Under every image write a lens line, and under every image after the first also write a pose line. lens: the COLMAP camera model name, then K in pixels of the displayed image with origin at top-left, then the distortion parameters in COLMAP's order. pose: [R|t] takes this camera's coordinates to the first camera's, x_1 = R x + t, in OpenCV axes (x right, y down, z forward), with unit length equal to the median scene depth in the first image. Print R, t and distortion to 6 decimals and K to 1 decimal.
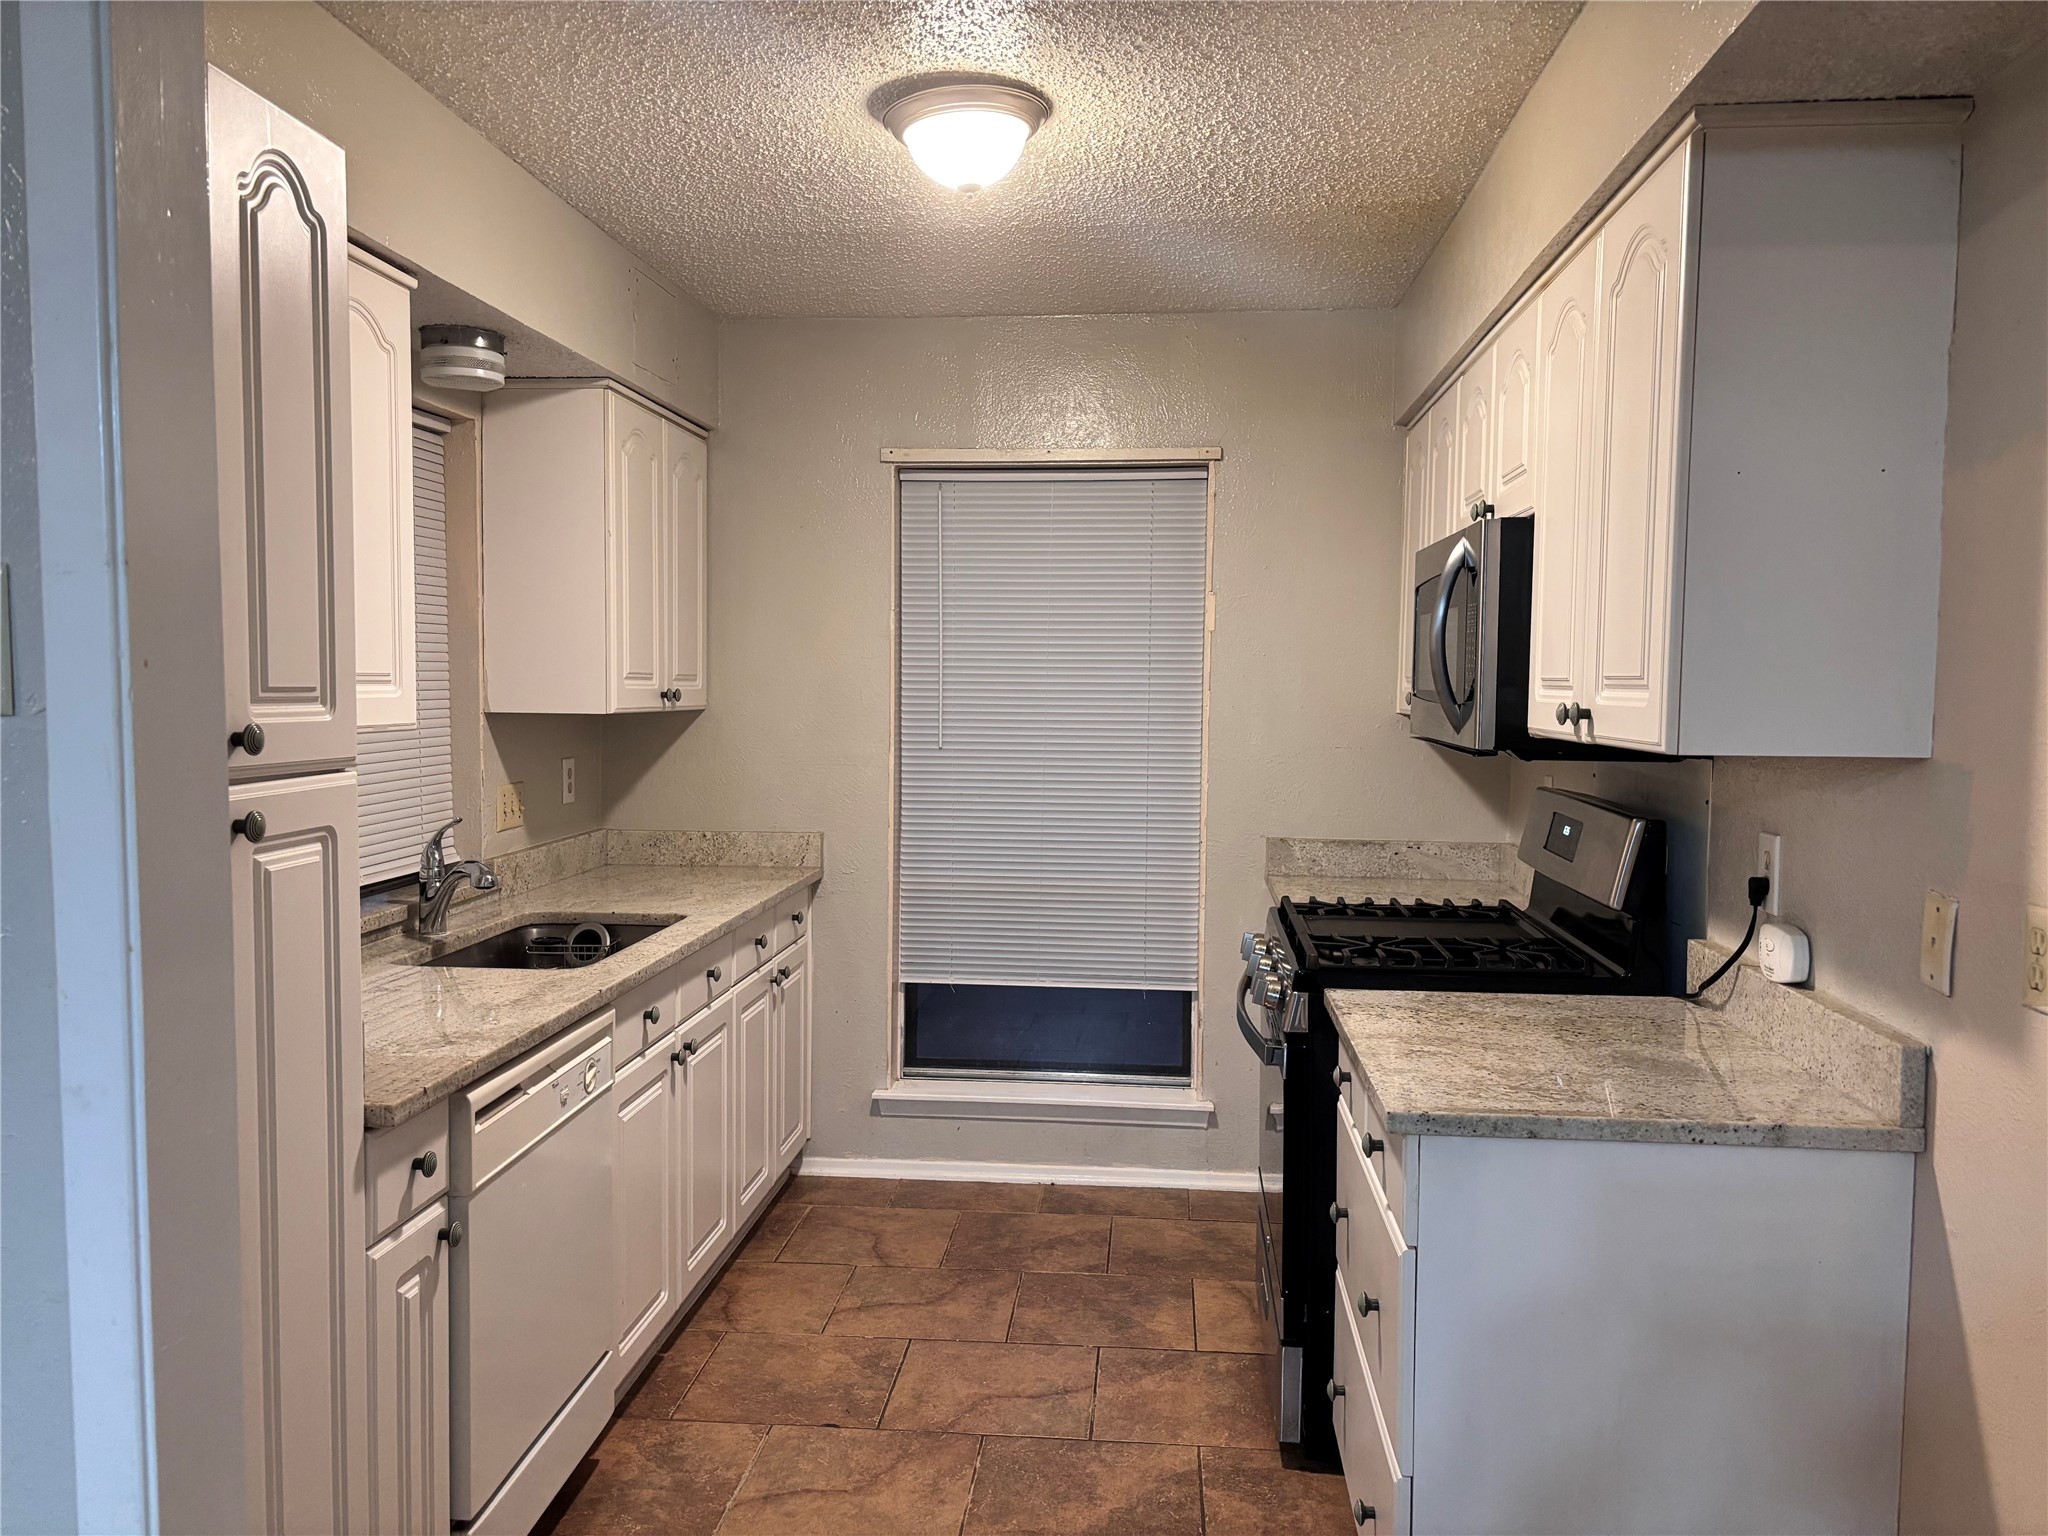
lens RADIAL K [[1544.2, 0, 1025.8], [0, 1544.2, 774.3], [0, 0, 1]] dist [0.066258, -0.063964]
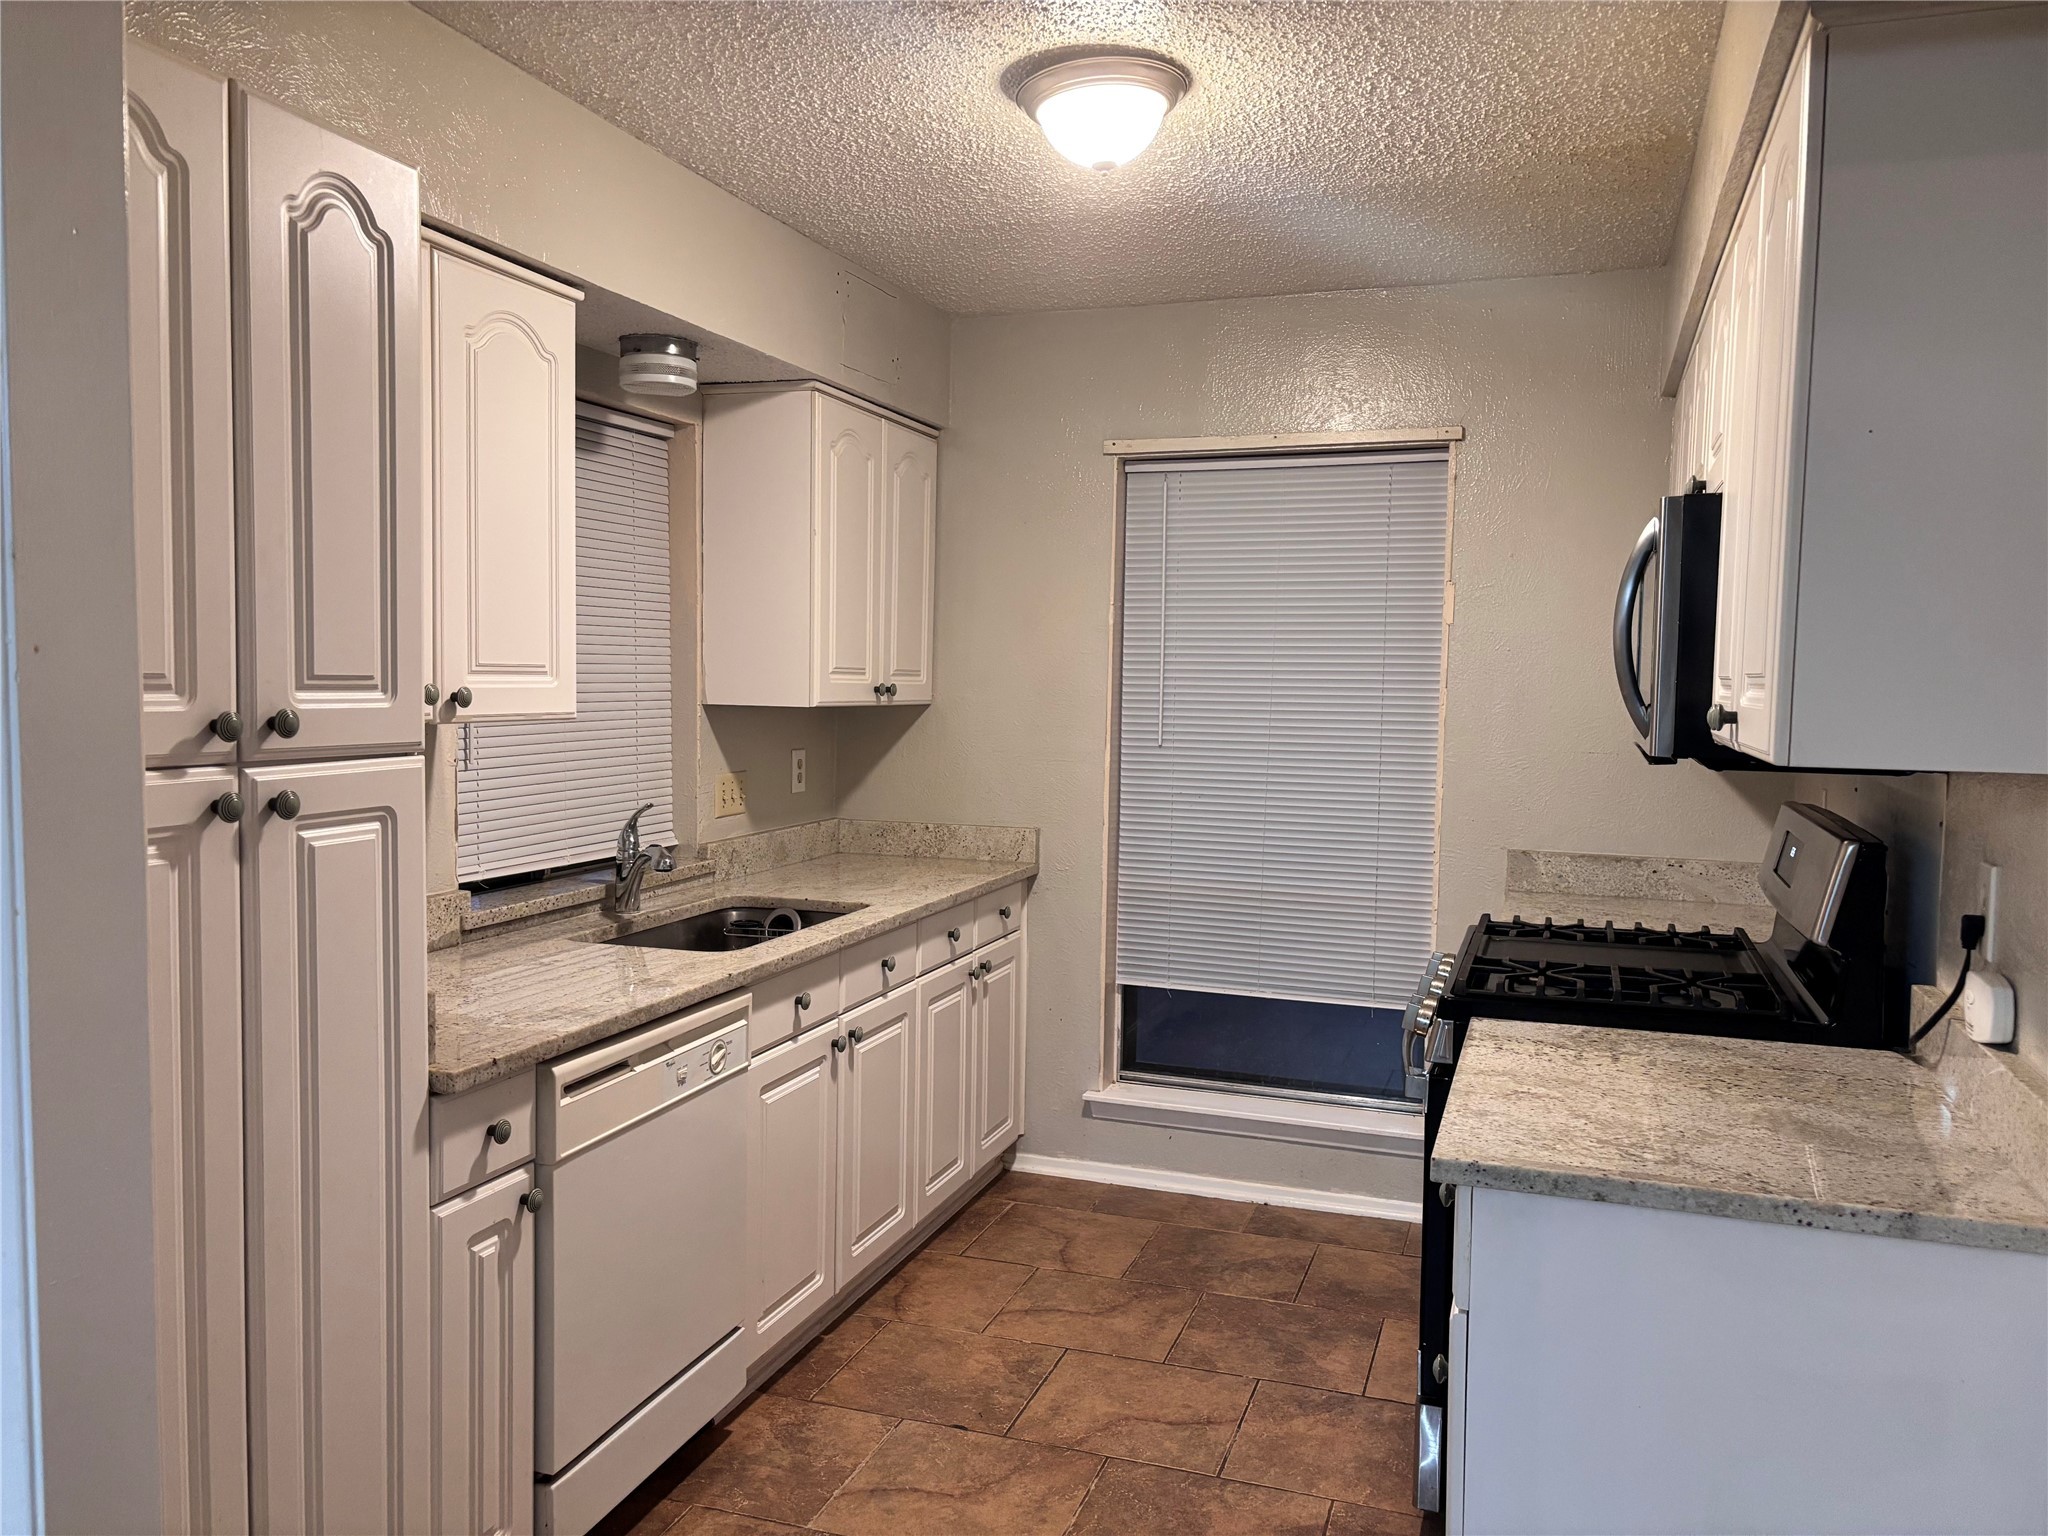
lens RADIAL K [[1544.2, 0, 1044.1], [0, 1544.2, 769.9], [0, 0, 1]] dist [0.066258, -0.063964]
pose [[0.969162, 0.021371, -0.245495, 0.164328], [-0.021753, 0.999763, 0.001156, -0.001810], [0.245461, 0.004220, 0.969397, 0.052734]]
